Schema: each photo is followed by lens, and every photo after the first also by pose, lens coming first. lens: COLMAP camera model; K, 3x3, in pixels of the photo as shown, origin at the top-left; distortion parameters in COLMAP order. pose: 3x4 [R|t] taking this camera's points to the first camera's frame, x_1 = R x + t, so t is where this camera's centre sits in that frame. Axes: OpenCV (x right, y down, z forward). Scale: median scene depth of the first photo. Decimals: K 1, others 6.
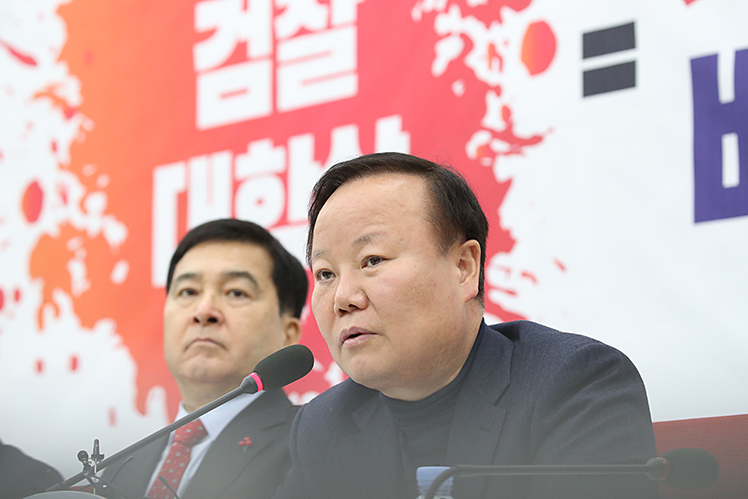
lens RADIAL K [[3055.3, 0, 374.0], [0, 3055.3, 249.5], [0, 0, 1]] dist [0.301725, -1.080639]
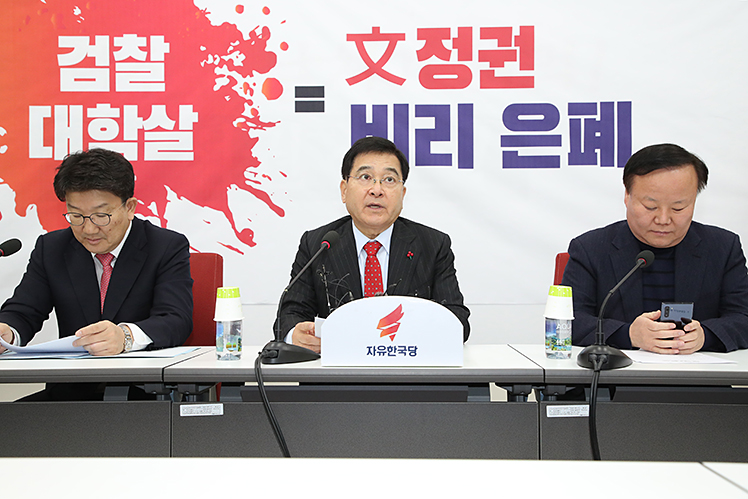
lens RADIAL K [[824.1, 0, 373.1], [0, 824.1, 262.8], [0, 0, 1]] dist [0.095710, 0.021096]
pose [[0.679156, 0.013555, 0.733869, -0.366878], [-0.097992, 0.992554, 0.072353, 0.019537], [-0.727423, -0.121052, 0.675427, 0.404293]]
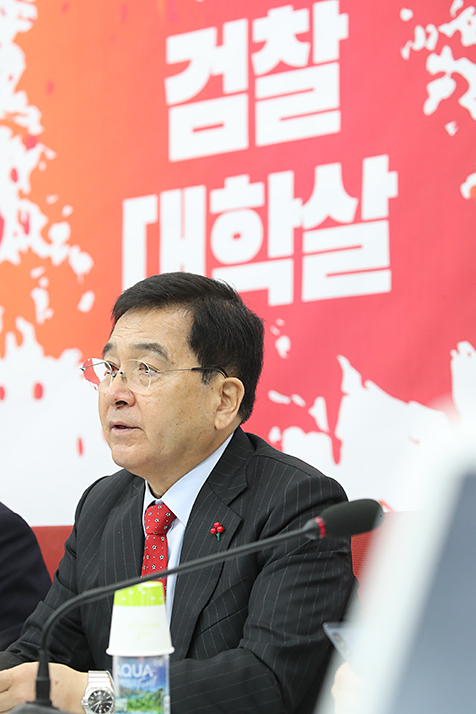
lens RADIAL K [[2916.4, 0, 238.0], [0, 2916.4, 357.0], [0, 0, 1]] dist [0.301725, -1.080639]
pose [[0.999027, -0.000330, 0.044105, -0.079771], [-0.001860, 0.998767, 0.049614, -0.023632], [-0.044067, -0.049647, 0.997794, 0.034072]]
